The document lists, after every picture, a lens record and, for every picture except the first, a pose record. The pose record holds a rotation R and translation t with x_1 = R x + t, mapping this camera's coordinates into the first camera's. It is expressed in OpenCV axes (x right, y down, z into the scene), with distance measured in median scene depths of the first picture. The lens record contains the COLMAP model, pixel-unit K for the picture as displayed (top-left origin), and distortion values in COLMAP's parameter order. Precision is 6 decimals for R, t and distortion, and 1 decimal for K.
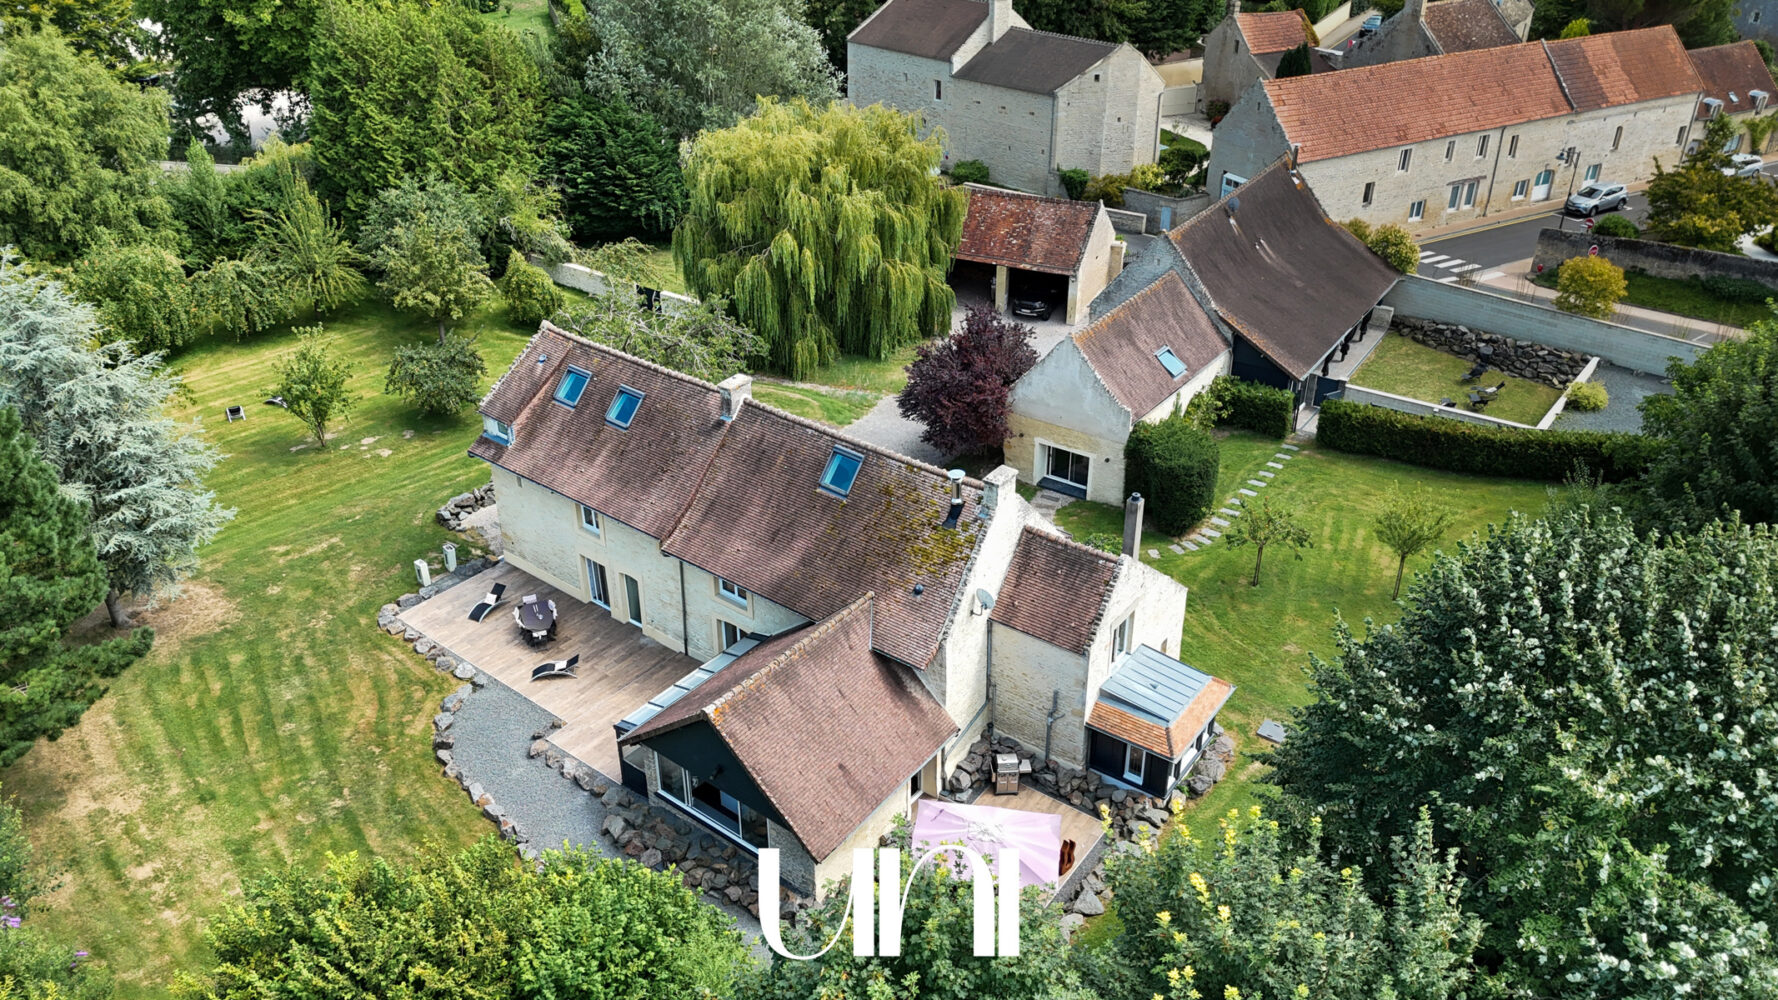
lens RADIAL K [[1333.0, 0, 887.9], [0, 1333.0, 489.1], [0, 0, 1]] dist [0.081734, -0.057463]
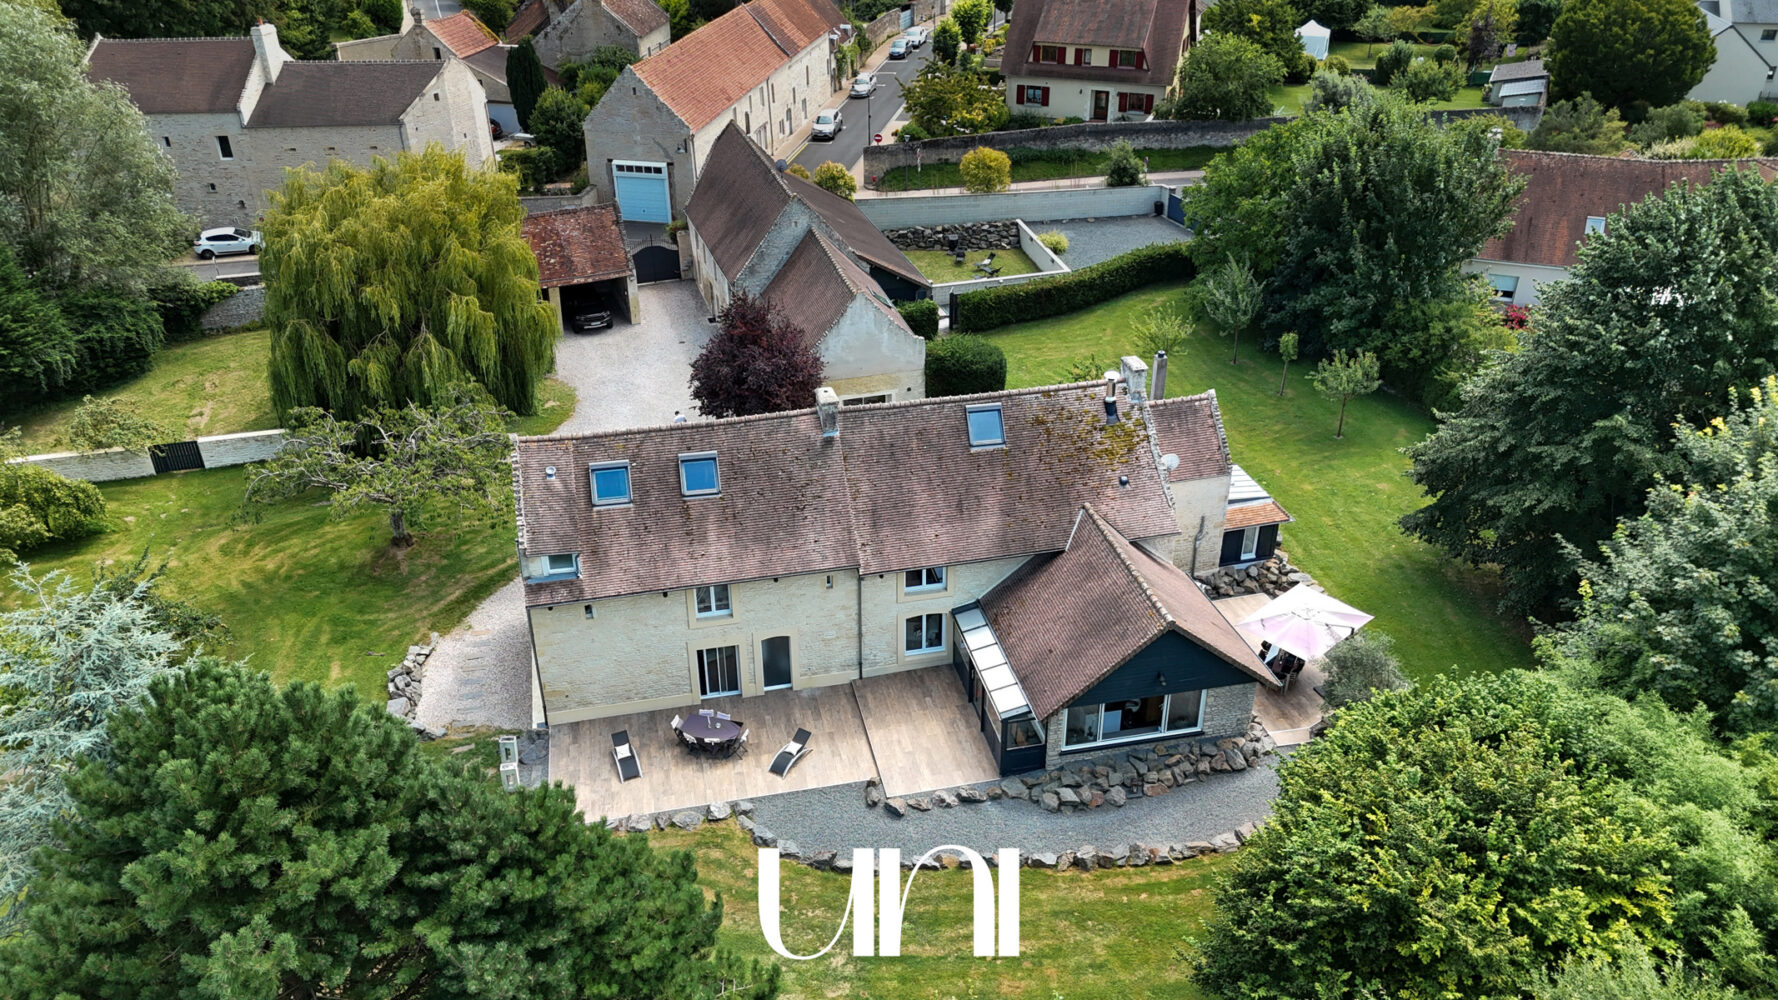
lens RADIAL K [[1333.0, 0, 887.9], [0, 1333.0, 489.1], [0, 0, 1]] dist [0.081734, -0.057463]
pose [[0.627300, -0.375836, 0.682087, -0.711131], [0.379417, 0.912357, 0.153776, -0.137011], [-0.680101, 0.162331, 0.714920, 0.251571]]
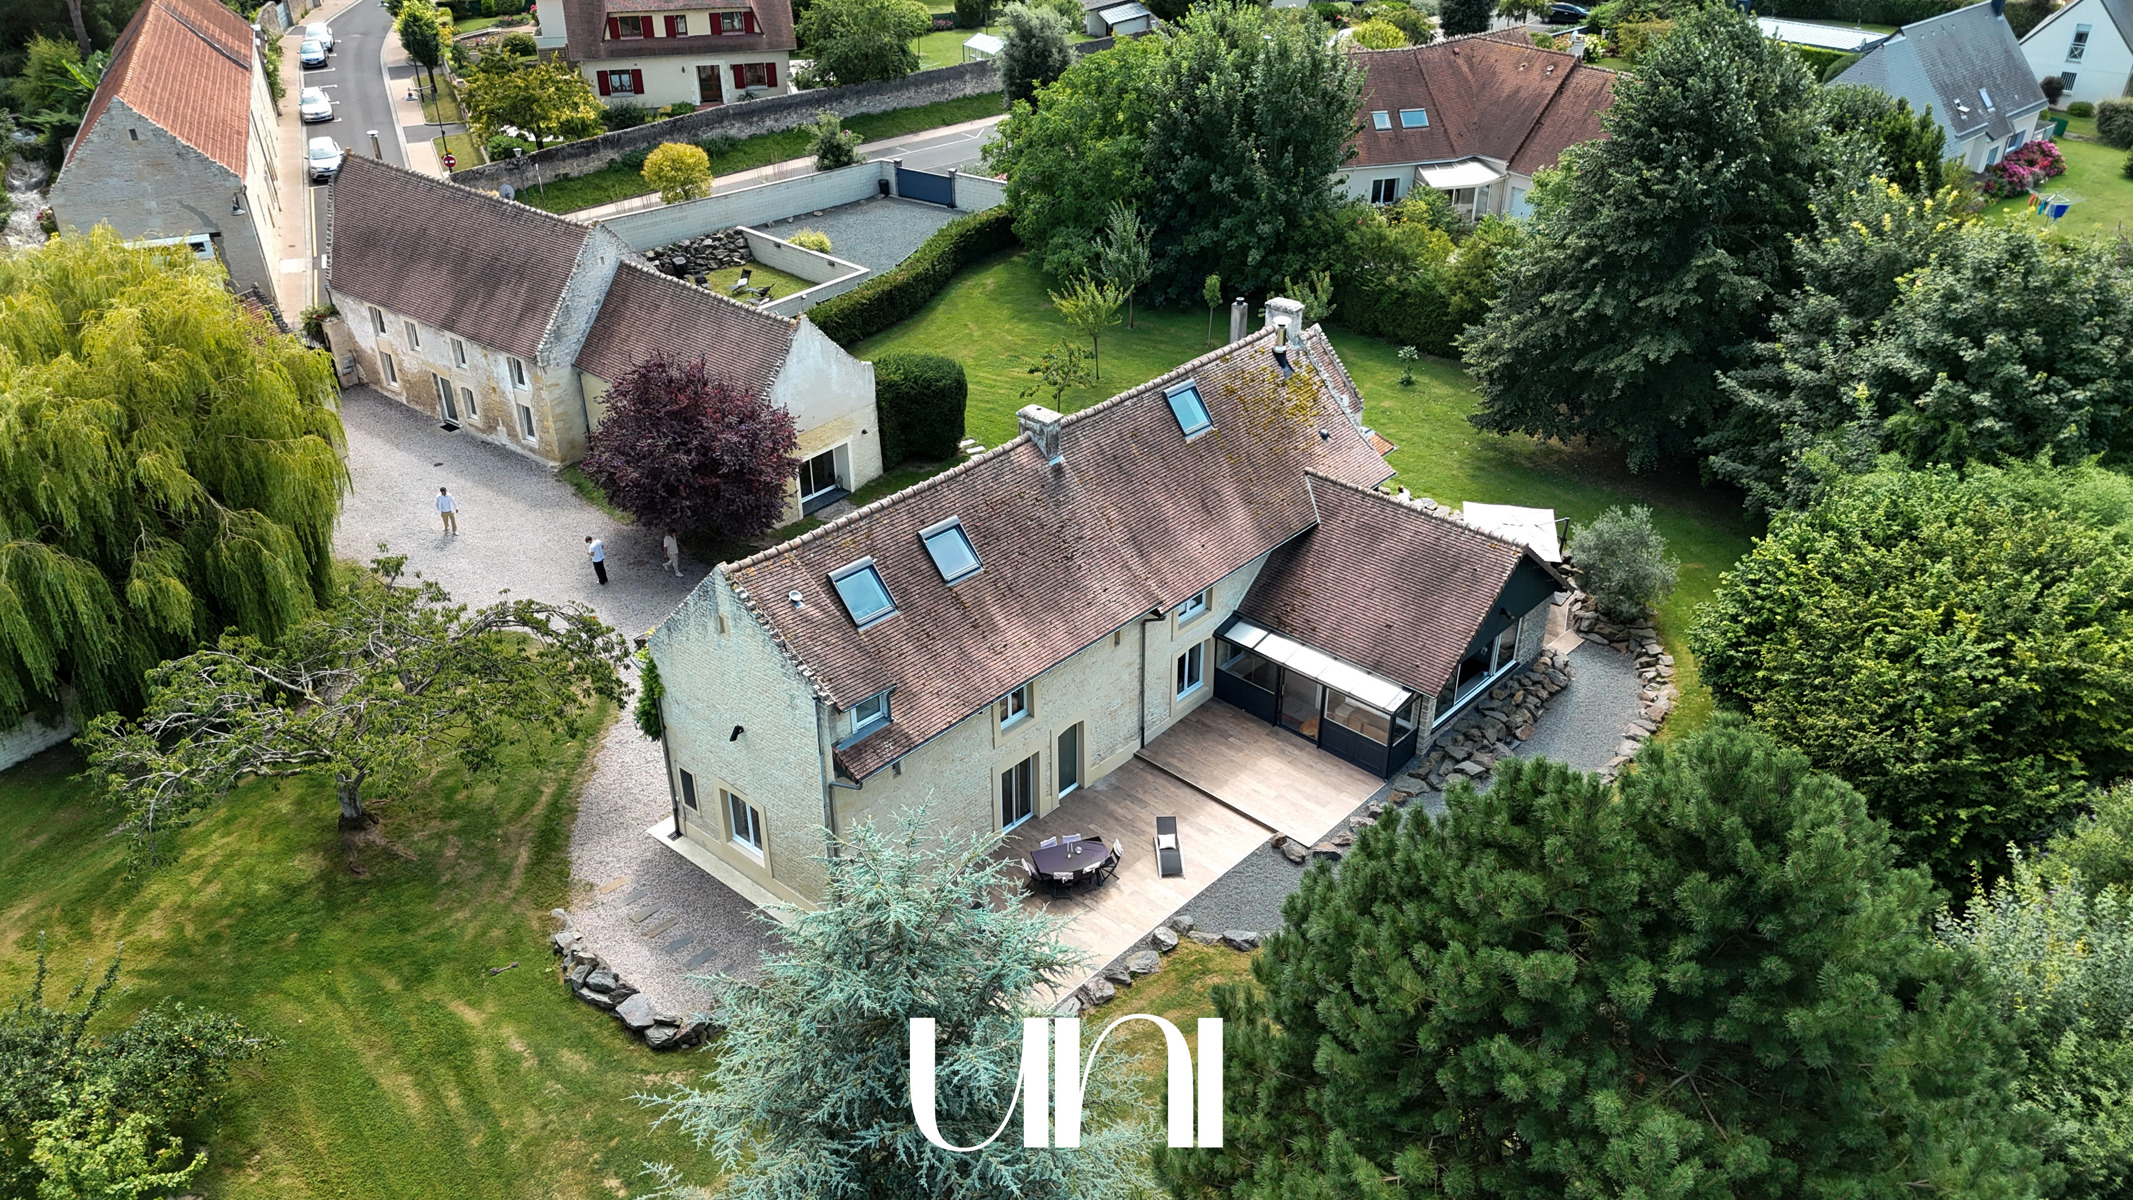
lens RADIAL K [[1578.5, 0, 1066.5], [0, 1578.5, 600.0], [0, 0, 1]] dist [0.070157, -0.052697]
pose [[0.067200, -0.499326, 0.863804, -0.870107], [0.486297, 0.772357, 0.408633, -0.329762], [-0.871206, 0.392605, 0.294723, 0.689128]]
